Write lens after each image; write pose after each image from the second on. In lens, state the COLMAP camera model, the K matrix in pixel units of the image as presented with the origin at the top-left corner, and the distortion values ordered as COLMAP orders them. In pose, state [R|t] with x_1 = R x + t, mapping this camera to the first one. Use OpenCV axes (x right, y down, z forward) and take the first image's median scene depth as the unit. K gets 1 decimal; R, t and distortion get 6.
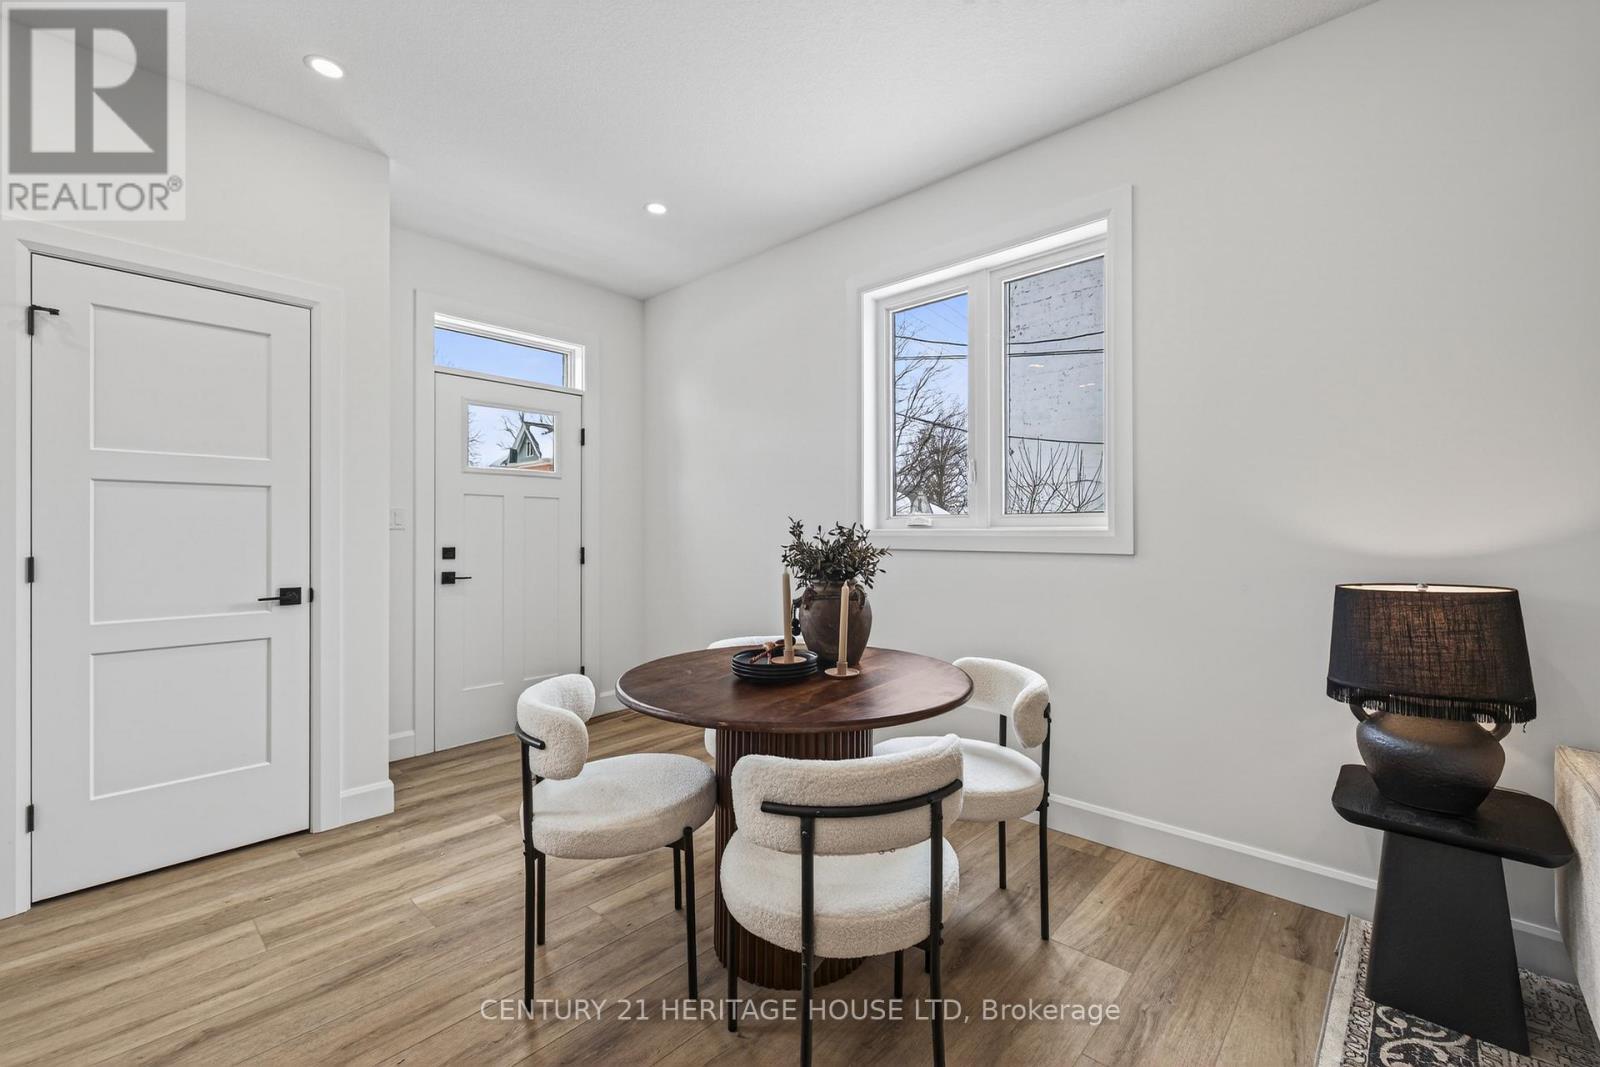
lens RADIAL K [[674.6, 0, 798.2], [0, 674.6, 531.3], [0, 0, 1]] dist [0.007860, -0.000471]
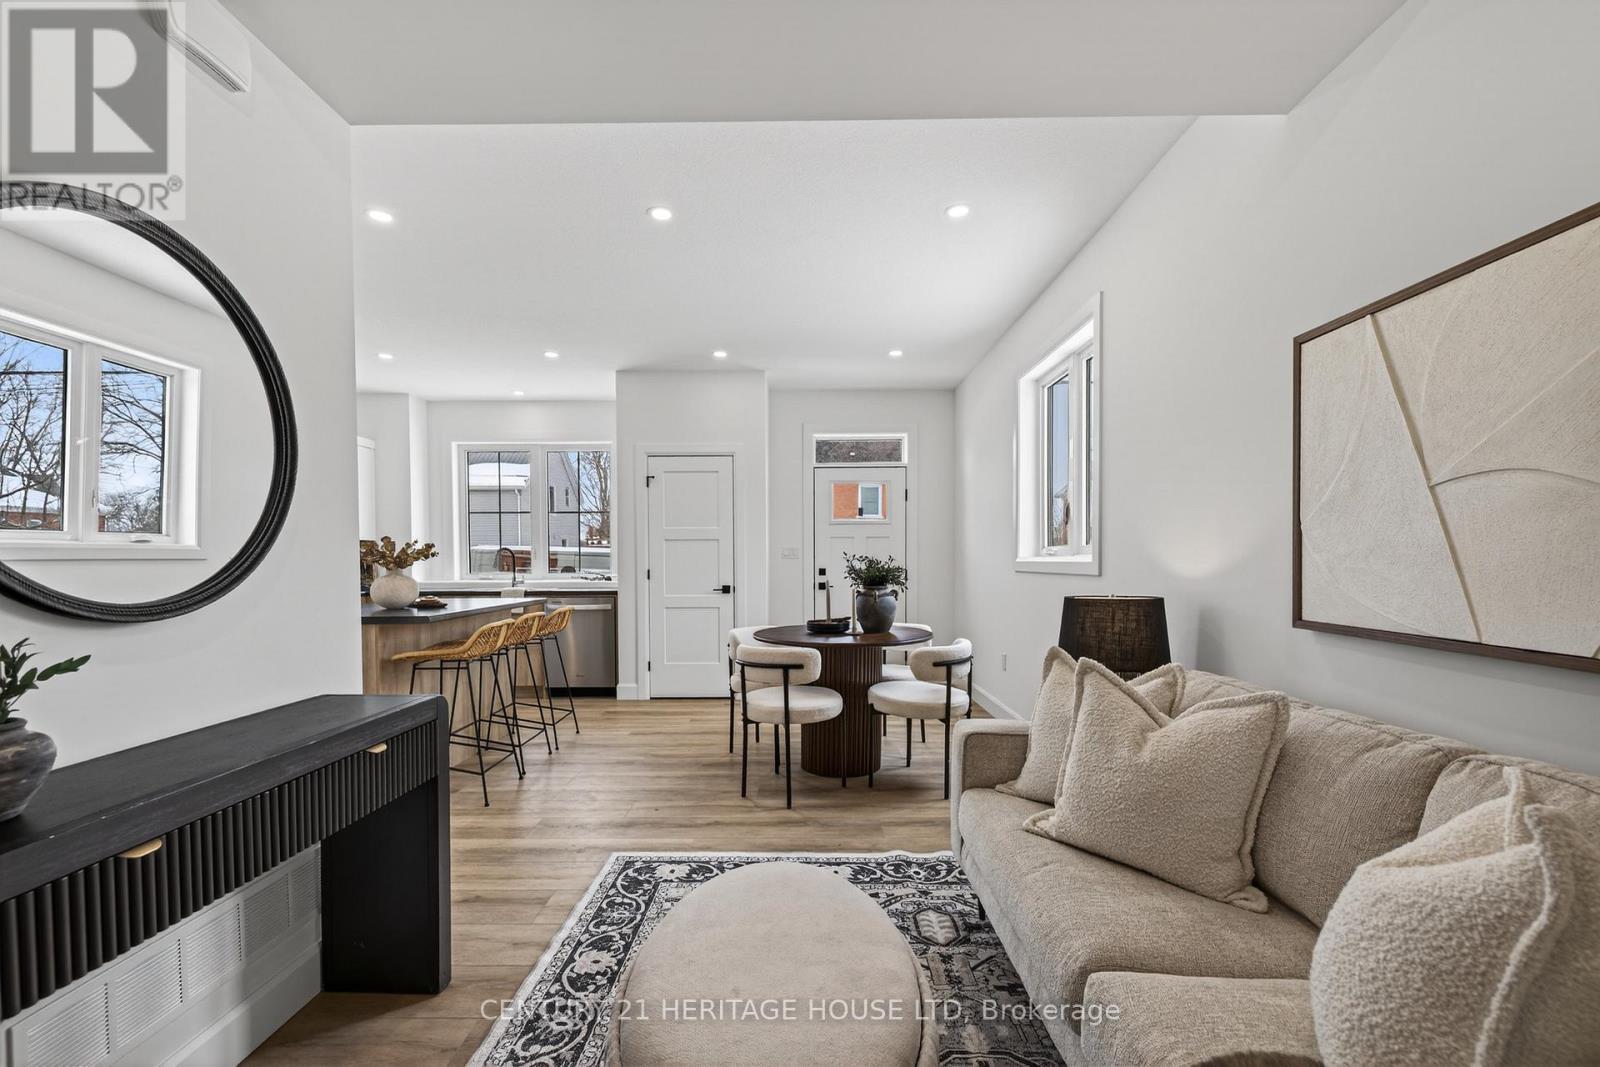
lens RADIAL K [[682.0, 0, 797.2], [0, 682.0, 572.7], [0, 0, 1]] dist [0.001731, -0.000129]
pose [[0.670963, 0.010158, -0.741421, 1.288229], [0.005148, 0.999818, 0.018357, 0.003672], [0.741473, -0.016134, 0.670789, -0.379752]]
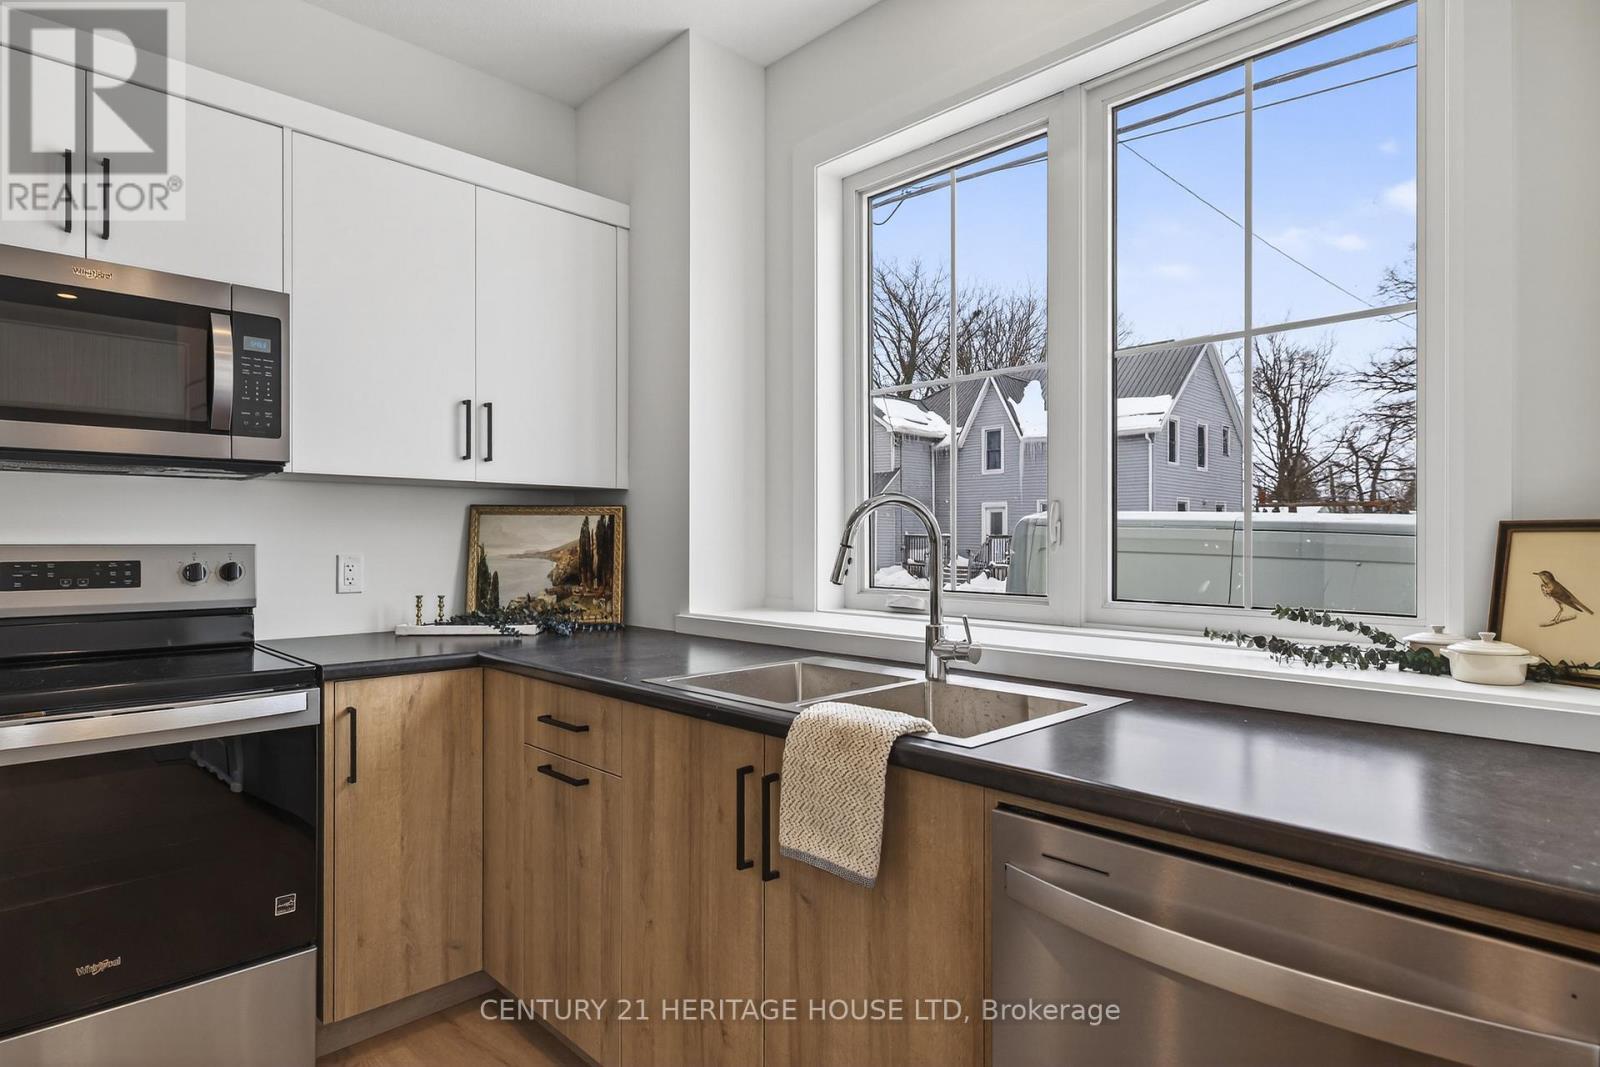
lens RADIAL K [[860.1, 0, 798.6], [0, 860.1, 537.7], [0, 0, 1]] dist [0.002701, 0.000199]
pose [[-0.051422, -0.000589, -0.998677, -0.918430], [0.001327, 0.999999, -0.000658, -0.014860], [0.998676, -0.001359, -0.051421, 0.621694]]
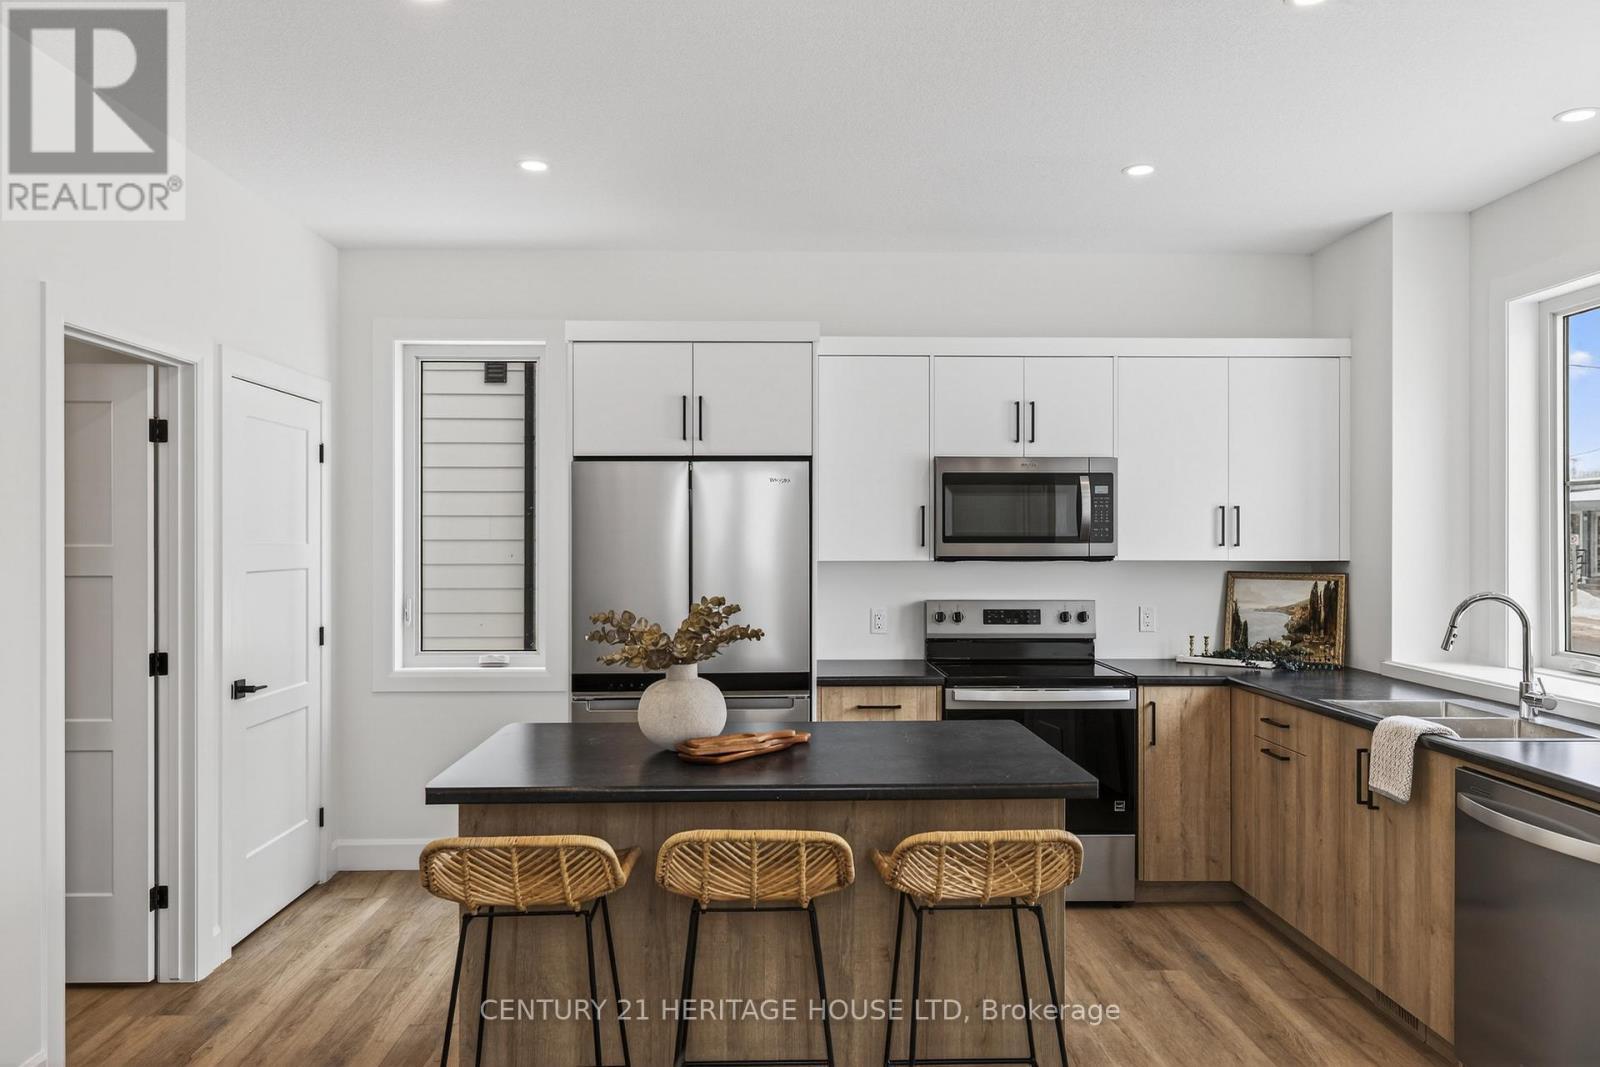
lens RADIAL K [[1147.8, 0, 800.0], [0, 1147.8, 533.5], [0, 0, 1]] dist [0.004687, 0.008328]
pose [[-0.718958, -0.001799, -0.695052, 0.152596], [0.001851, 0.999988, -0.004502, -0.139536], [0.695051, -0.004524, -0.718946, 1.181875]]
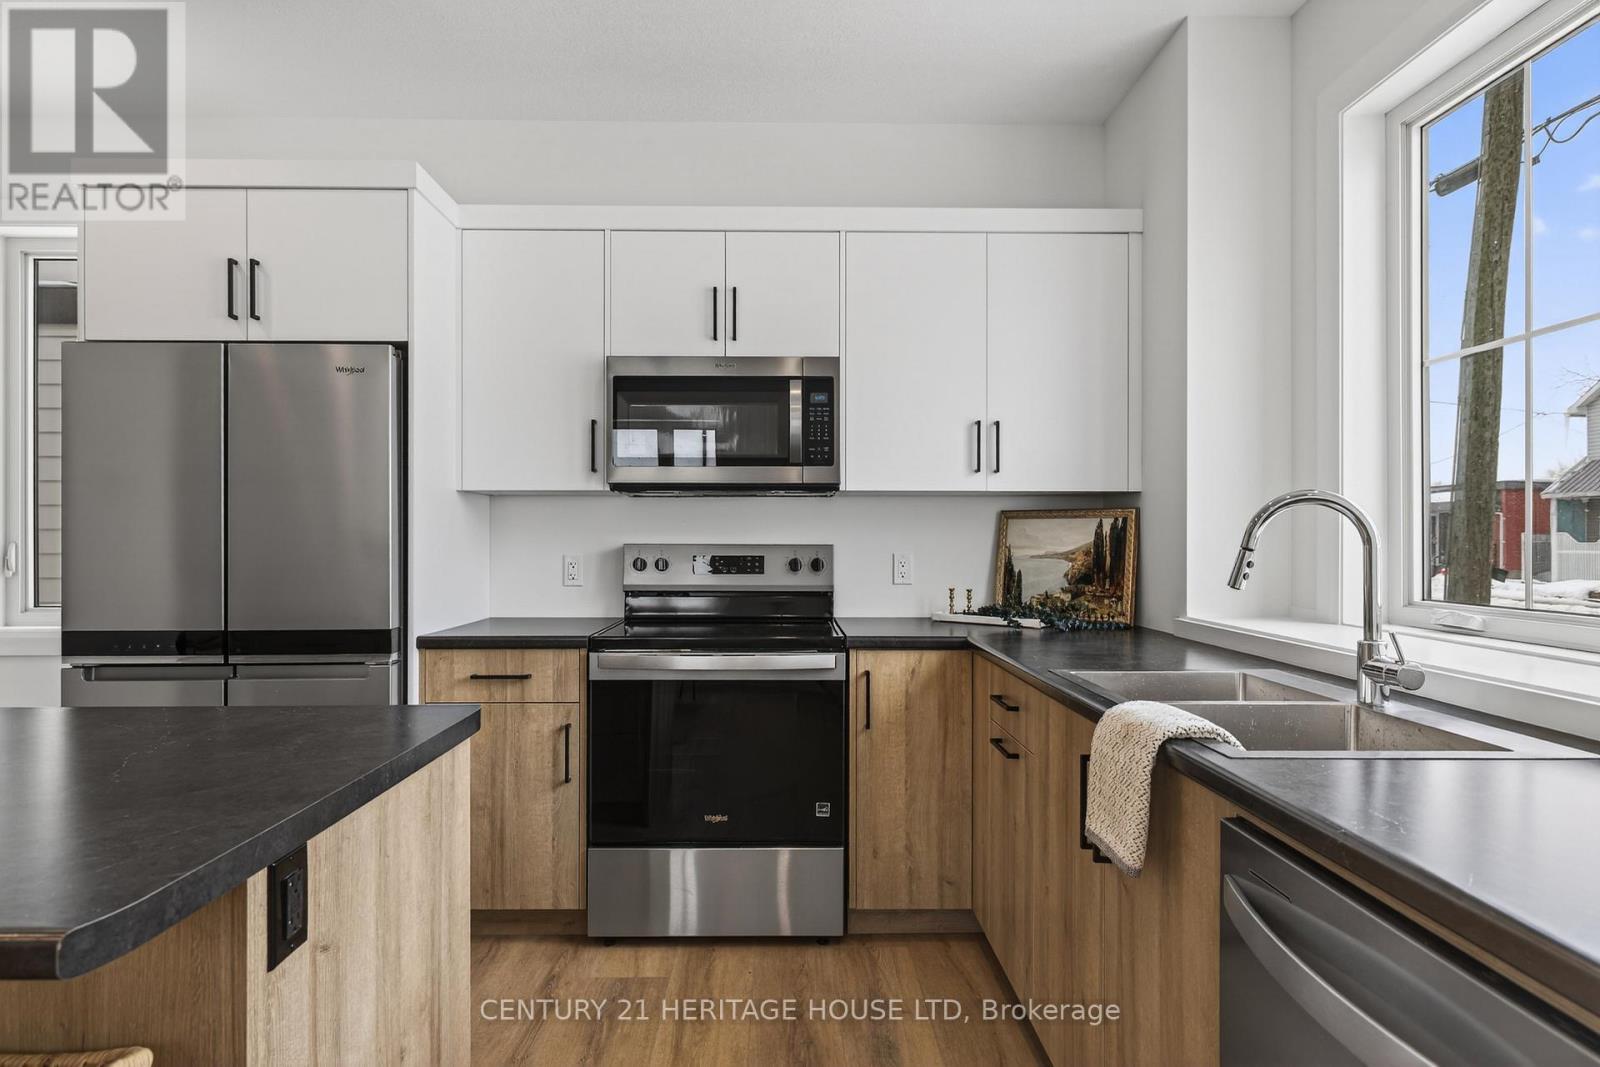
lens RADIAL K [[873.2, 0, 798.2], [0, 873.2, 540.0], [0, 0, 1]] dist [0.001918, 0.000396]
pose [[-0.726181, 0.000038, -0.687504, -0.911578], [0.001282, 0.999998, -0.001298, -0.014414], [0.687503, -0.001824, -0.726179, 0.915837]]
